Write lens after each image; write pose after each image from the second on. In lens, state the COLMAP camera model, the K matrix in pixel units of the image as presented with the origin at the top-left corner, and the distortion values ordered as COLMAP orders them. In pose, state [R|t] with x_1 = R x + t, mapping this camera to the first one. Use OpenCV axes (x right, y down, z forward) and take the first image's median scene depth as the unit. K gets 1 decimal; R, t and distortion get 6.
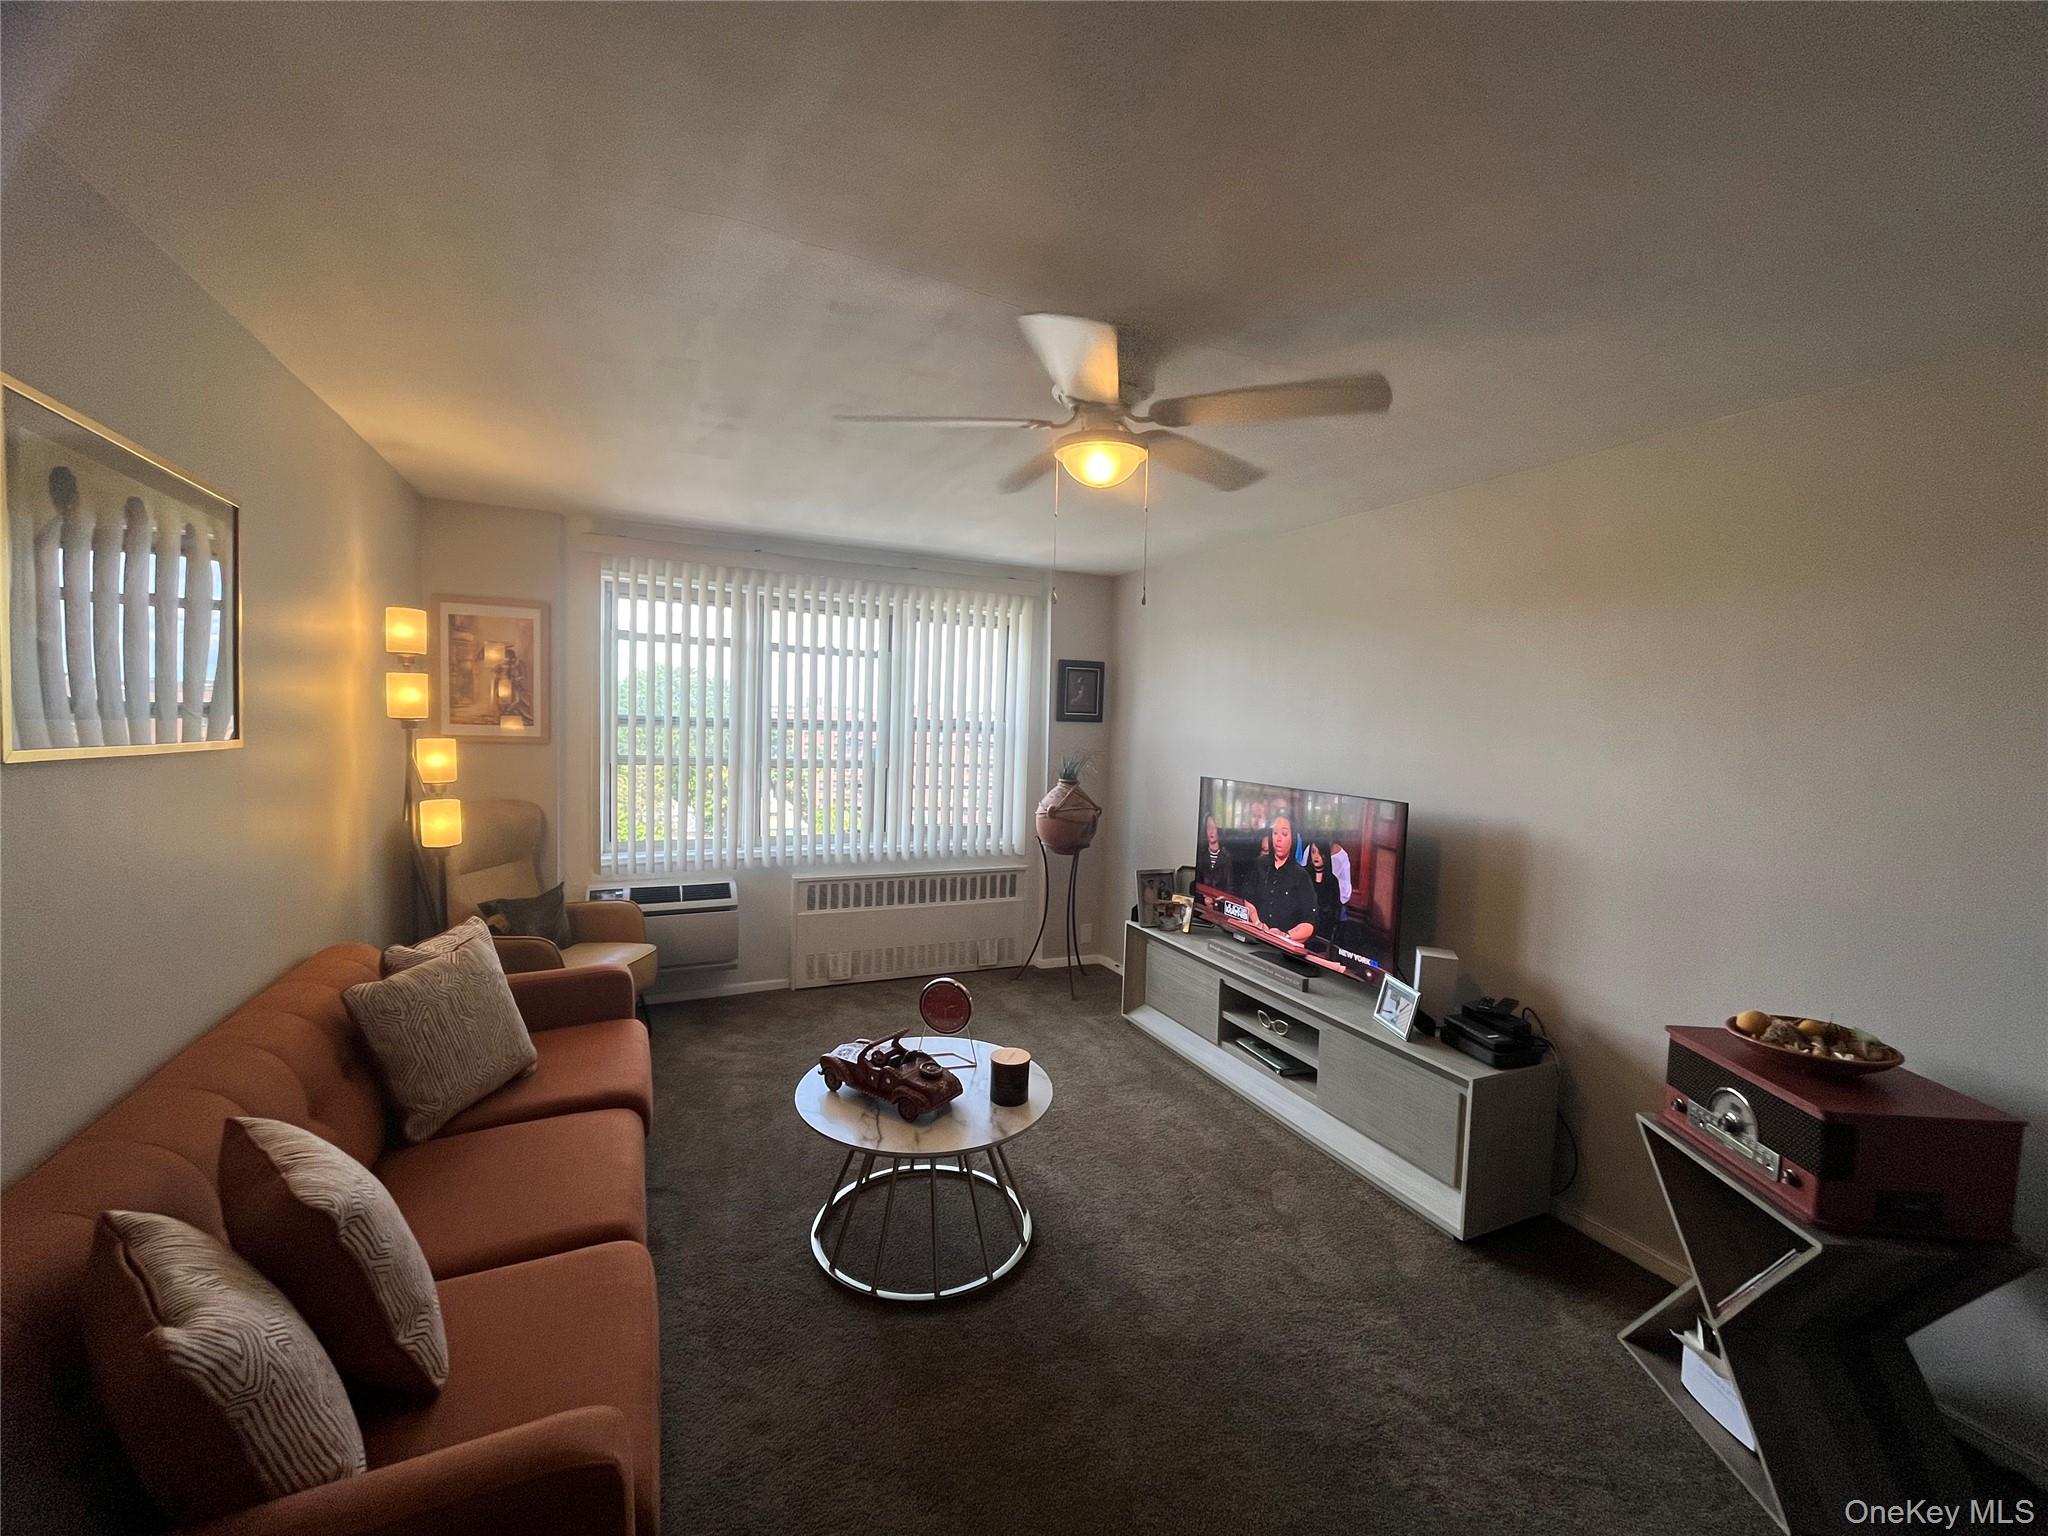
lens RADIAL K [[830.1, 0, 1034.3], [0, 830.1, 770.7], [0, 0, 1]] dist [-0.008019, 0.000209]
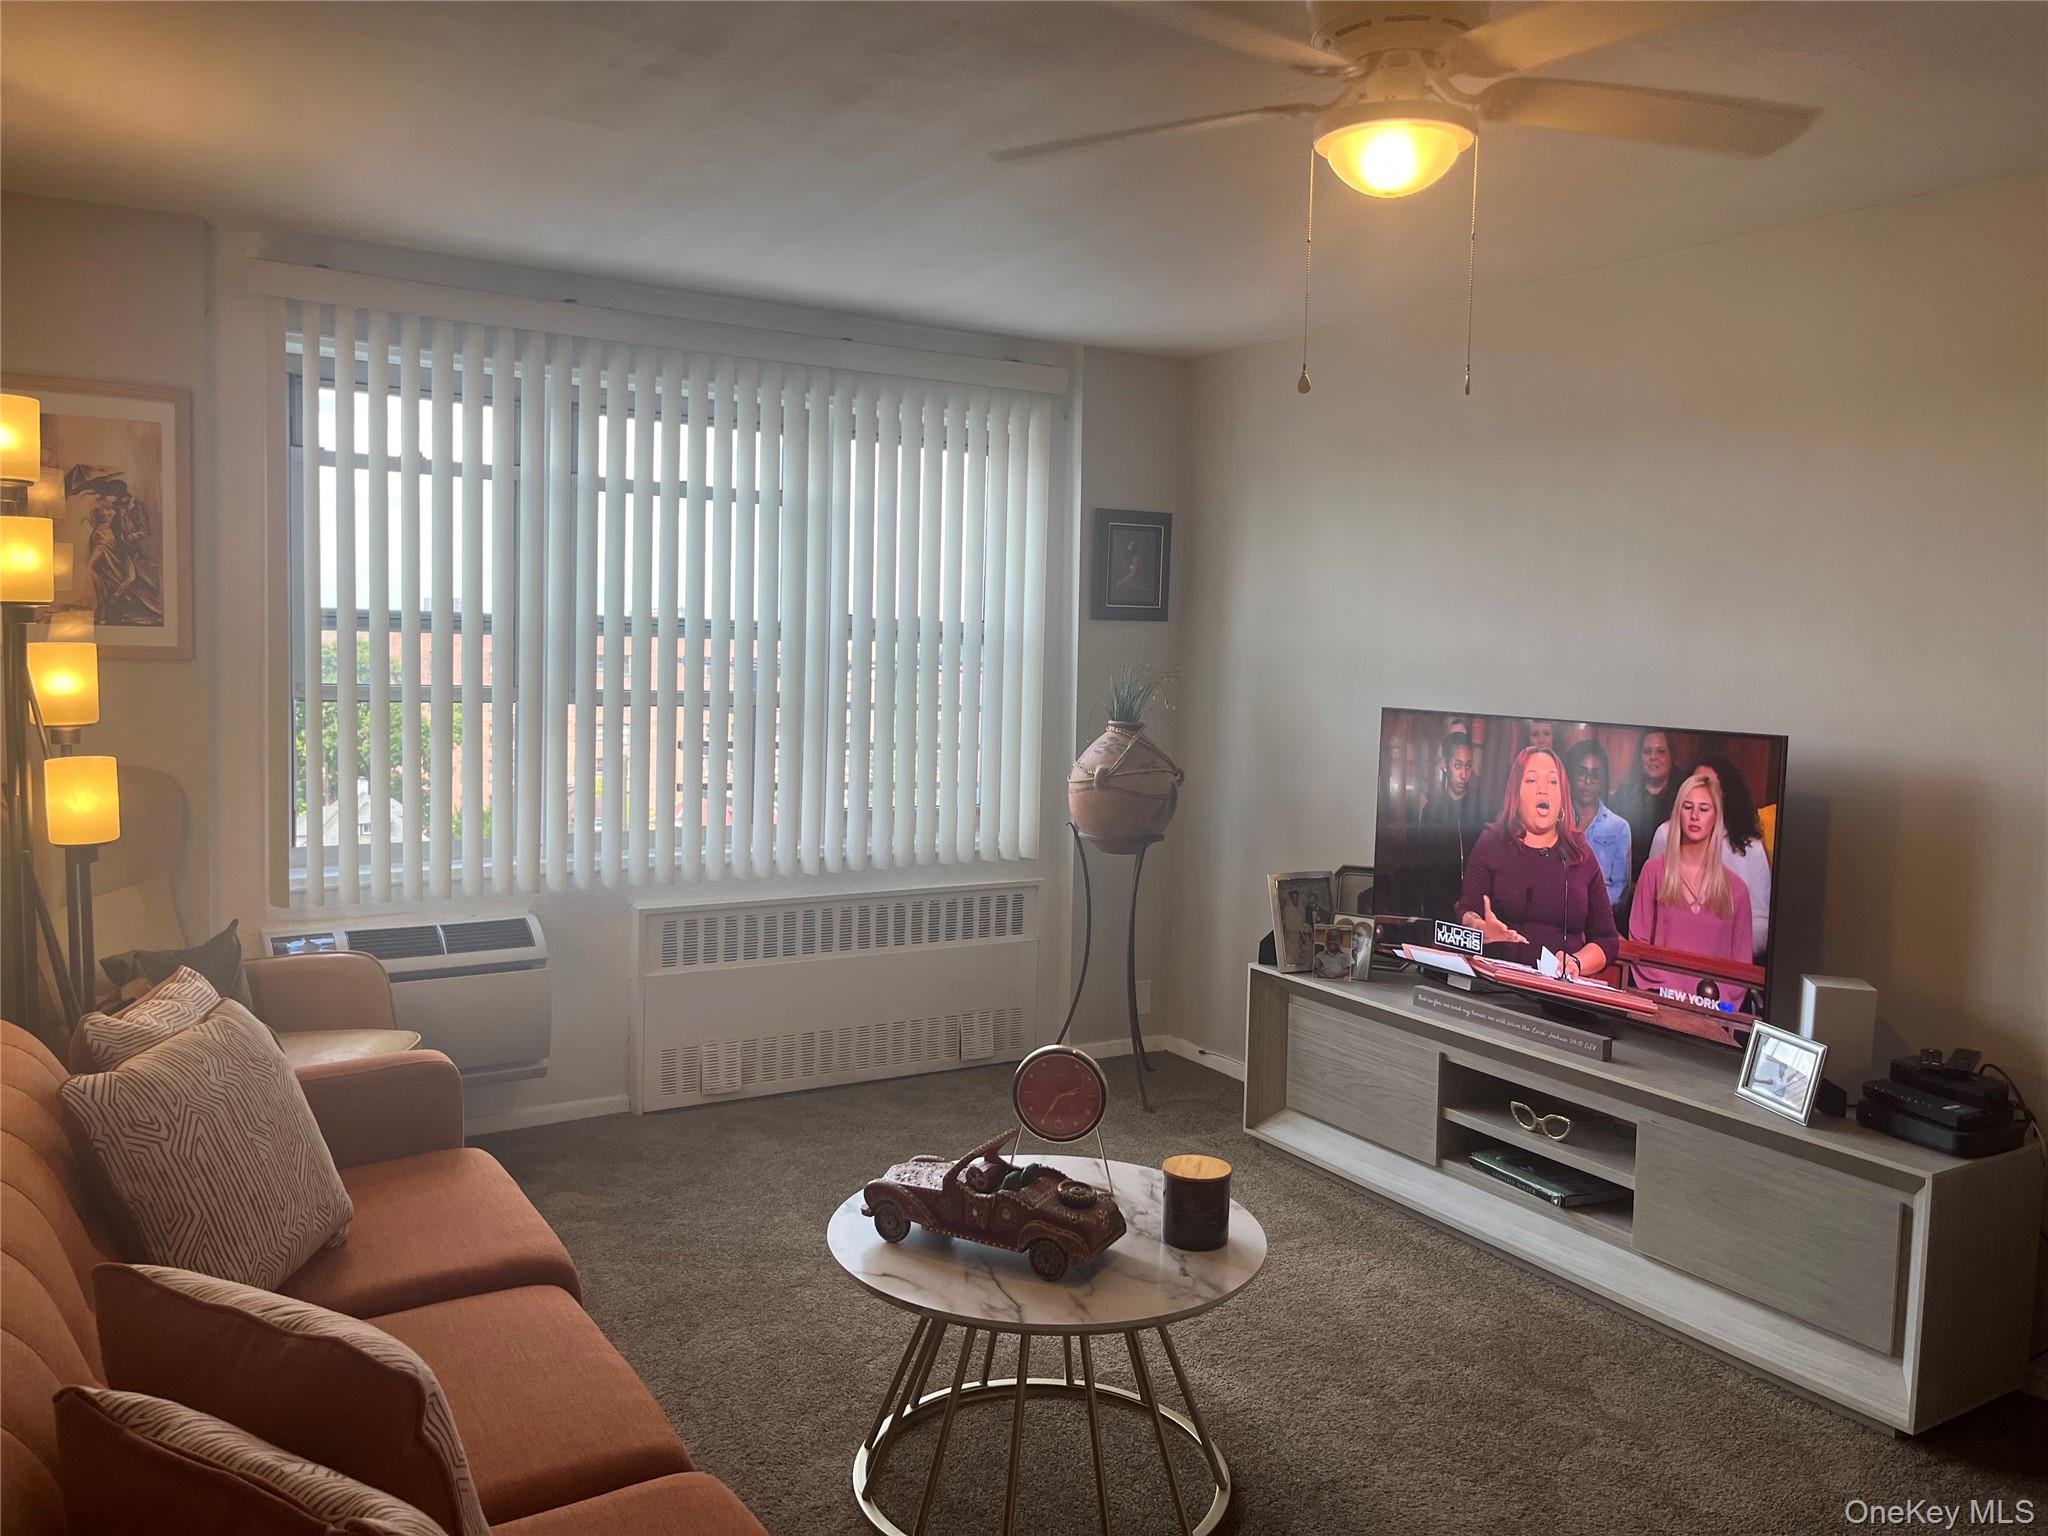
lens RADIAL K [[1567.6, 0, 1024.0], [0, 1567.6, 768.0], [0, 0, 1]] dist [0.043286, -0.075529]
pose [[0.993953, -0.016729, 0.108524, -0.178232], [0.014643, 0.999693, 0.019982, 0.024758], [-0.108825, -0.018272, 0.993893, -0.059167]]
